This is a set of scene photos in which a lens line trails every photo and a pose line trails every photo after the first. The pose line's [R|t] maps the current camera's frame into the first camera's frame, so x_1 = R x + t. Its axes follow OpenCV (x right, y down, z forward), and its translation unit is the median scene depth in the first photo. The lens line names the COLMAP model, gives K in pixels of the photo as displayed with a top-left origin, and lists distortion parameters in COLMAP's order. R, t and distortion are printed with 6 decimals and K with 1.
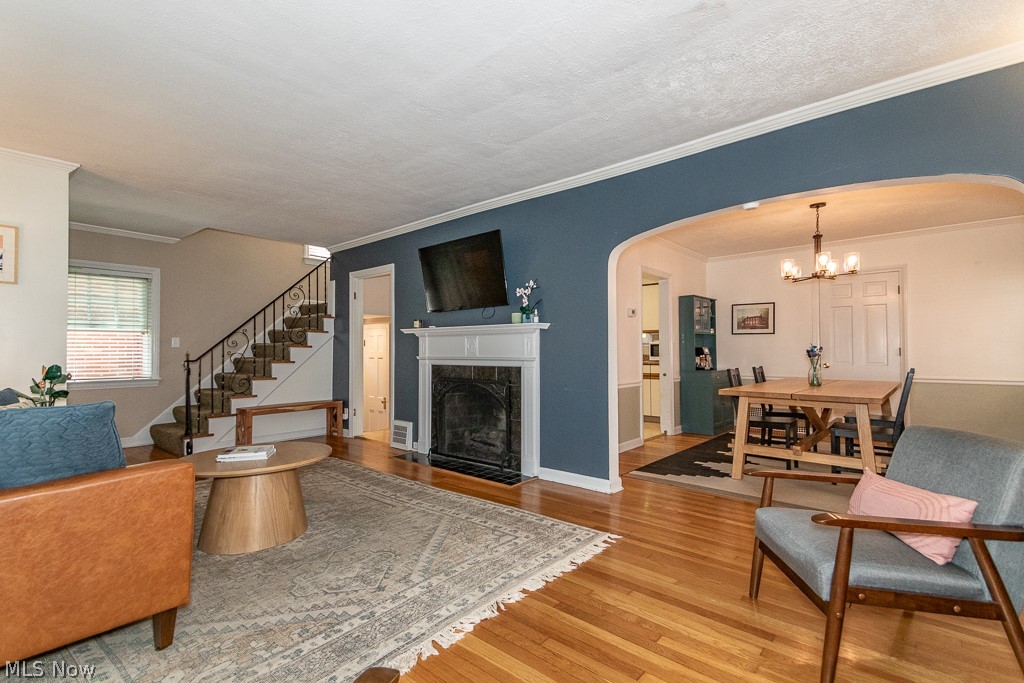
lens RADIAL K [[474.7, 0, 513.7], [0, 474.7, 340.3], [0, 0, 1]] dist [0.001782, -0.000006]
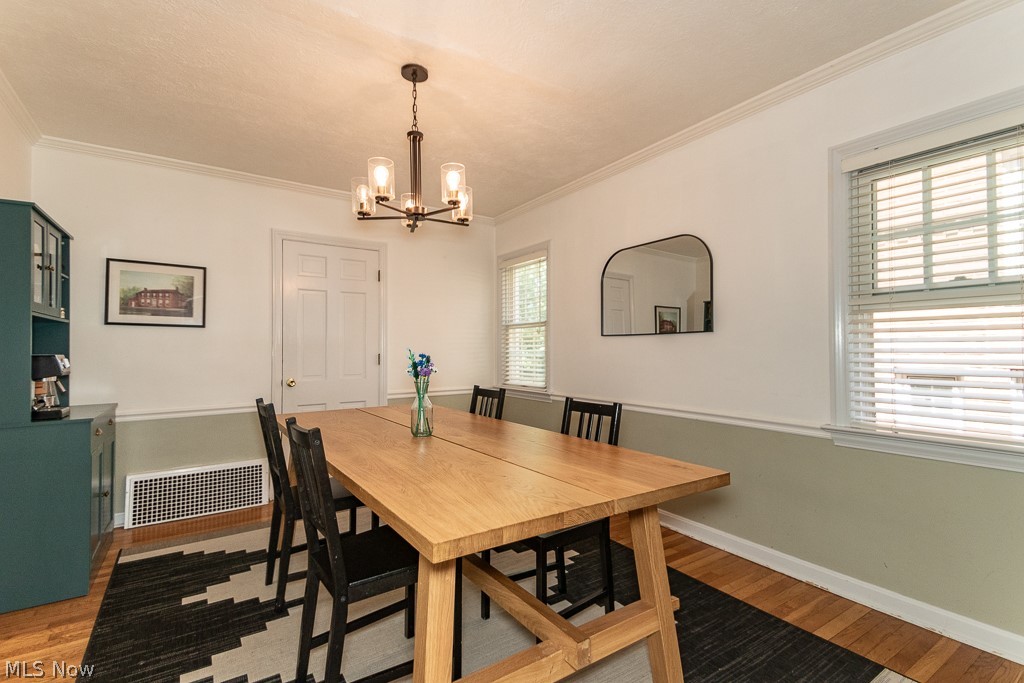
lens RADIAL K [[474.7, 0, 513.0], [0, 474.7, 339.8], [0, 0, 1]] dist [0.001782, -0.000006]
pose [[0.252358, 0.019073, 0.967446, 0.125442], [-0.016231, 0.999748, -0.015476, 0.002815], [-0.967498, -0.011797, 0.252604, 0.528893]]
